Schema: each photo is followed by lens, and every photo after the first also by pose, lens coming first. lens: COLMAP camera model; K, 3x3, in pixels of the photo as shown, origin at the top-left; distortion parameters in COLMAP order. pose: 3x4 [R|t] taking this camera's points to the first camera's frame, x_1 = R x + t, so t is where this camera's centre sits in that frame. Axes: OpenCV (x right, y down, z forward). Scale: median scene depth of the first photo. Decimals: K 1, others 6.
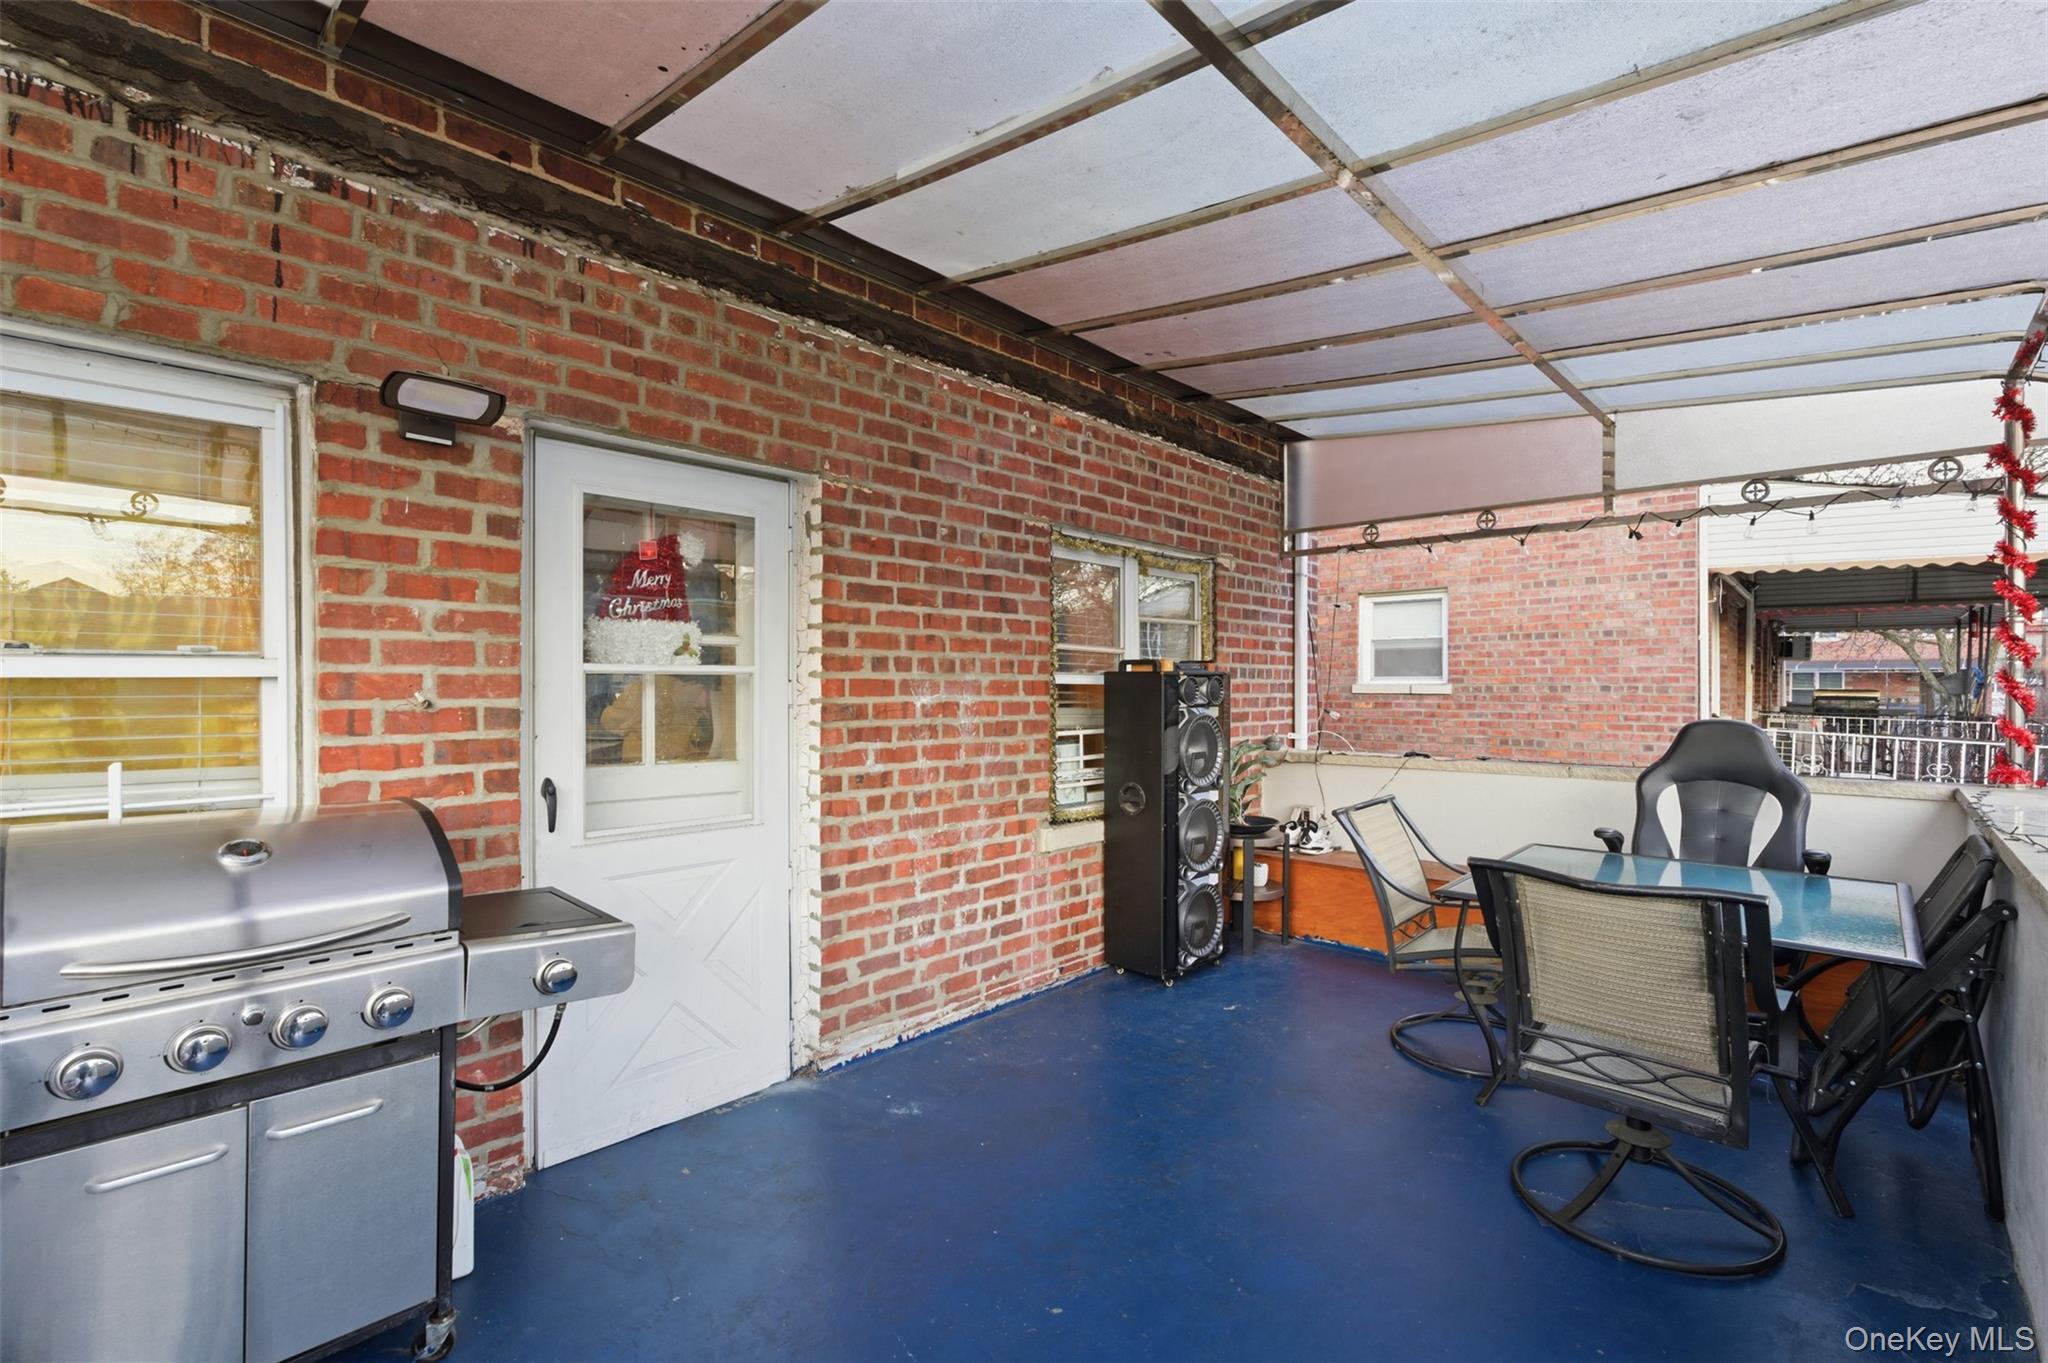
lens RADIAL K [[898.3, 0, 1028.4], [0, 898.3, 694.2], [0, 0, 1]] dist [-0.009530, 0.001713]
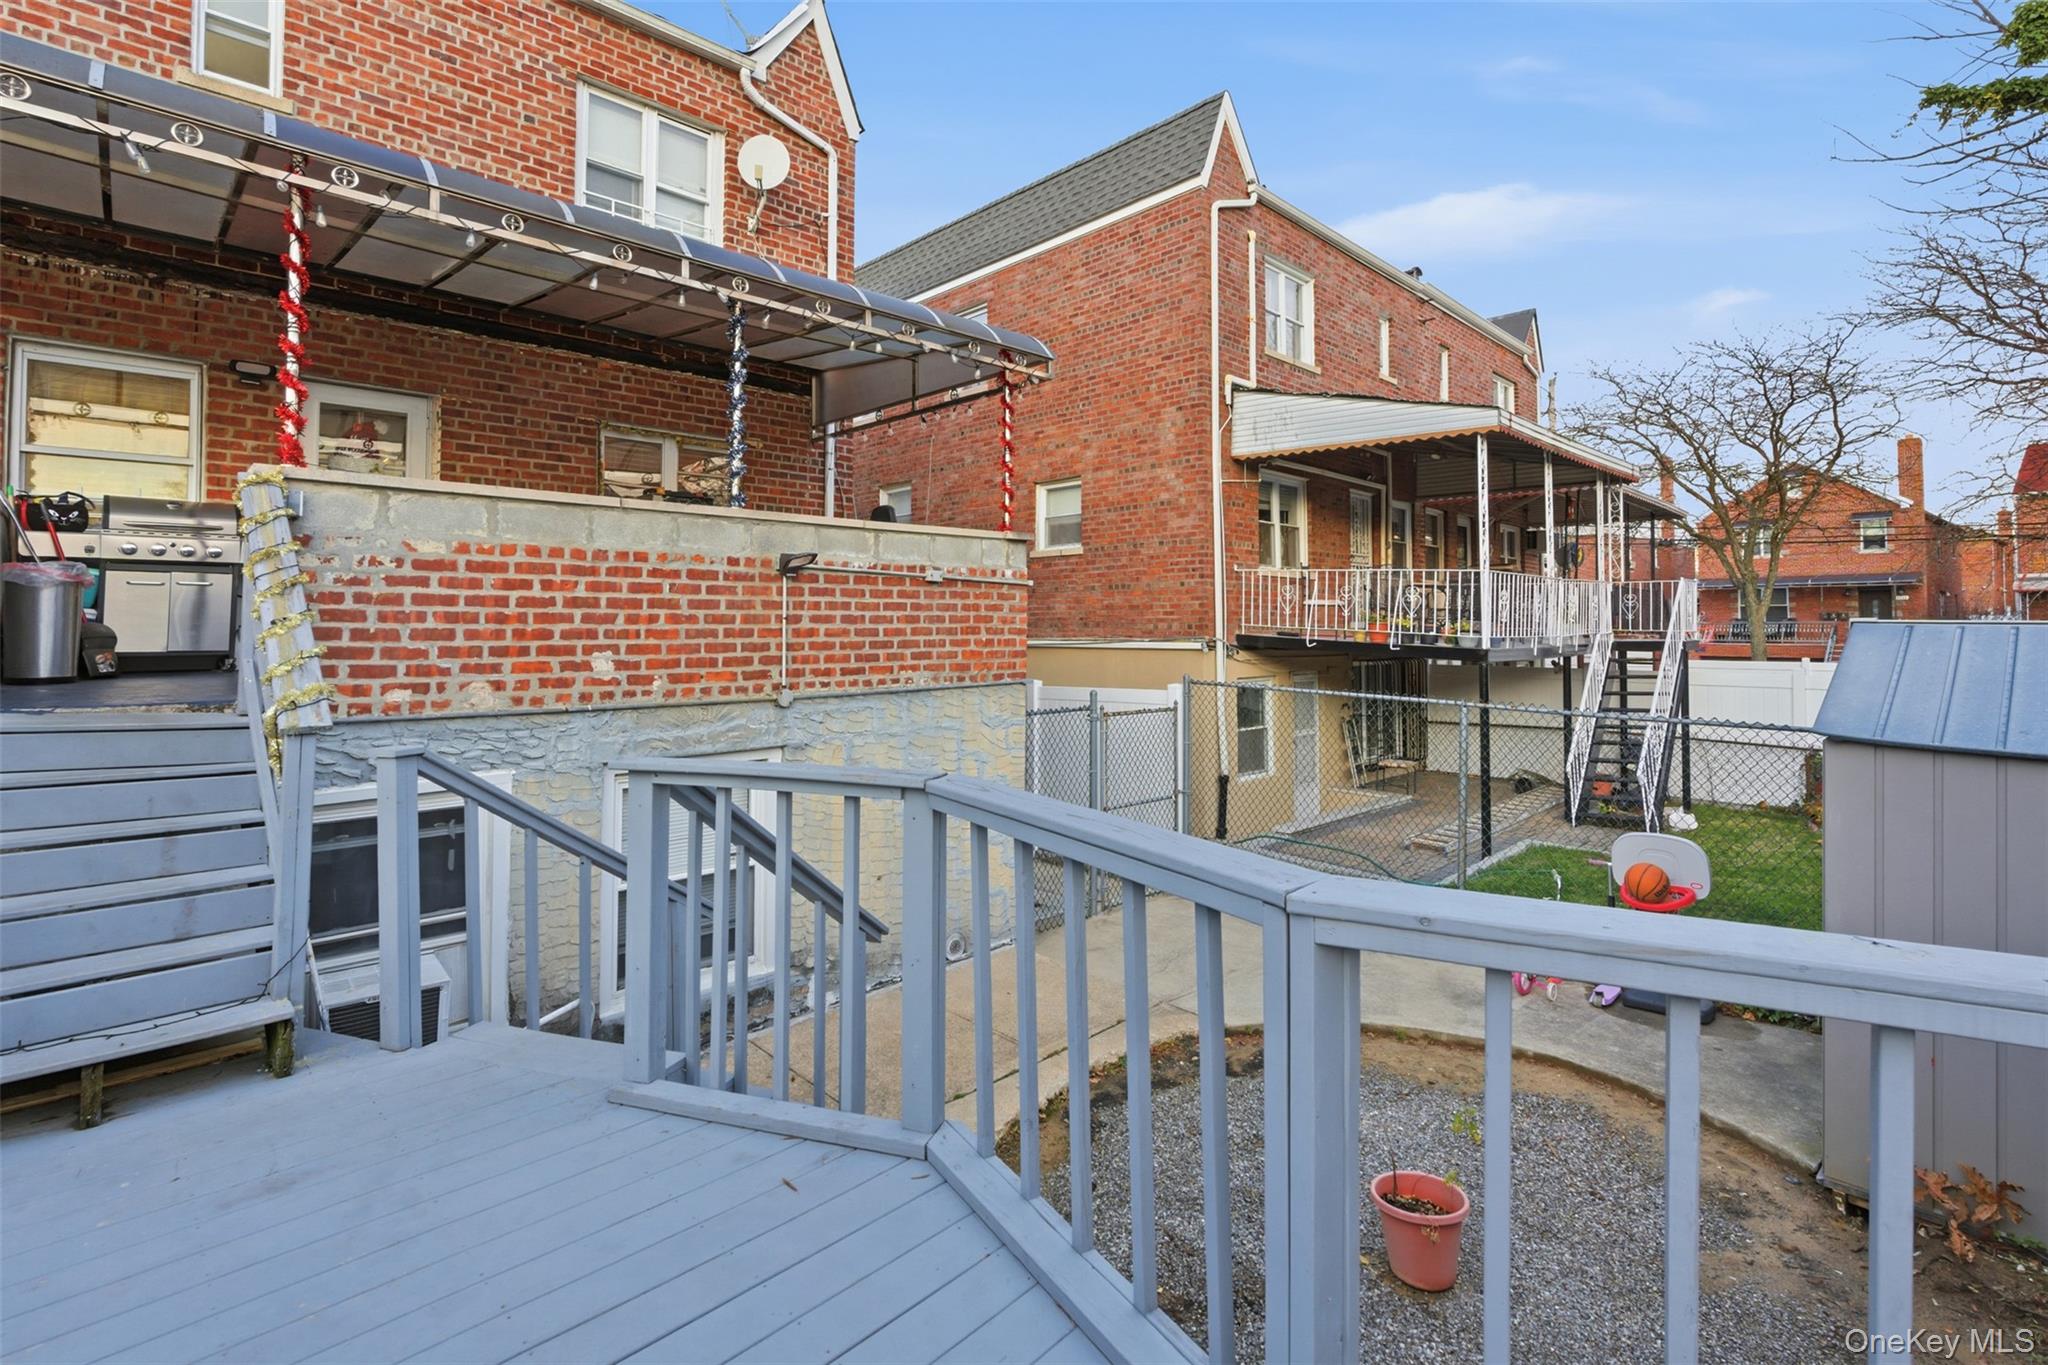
lens RADIAL K [[898.3, 0, 969.2], [0, 898.3, 590.7], [0, 0, 1]] dist [-0.009530, 0.001713]
pose [[0.998387, -0.003747, -0.056650, 1.176790], [0.001784, 0.999397, -0.034669, 0.317014], [0.056745, 0.034512, 0.997792, -1.111119]]
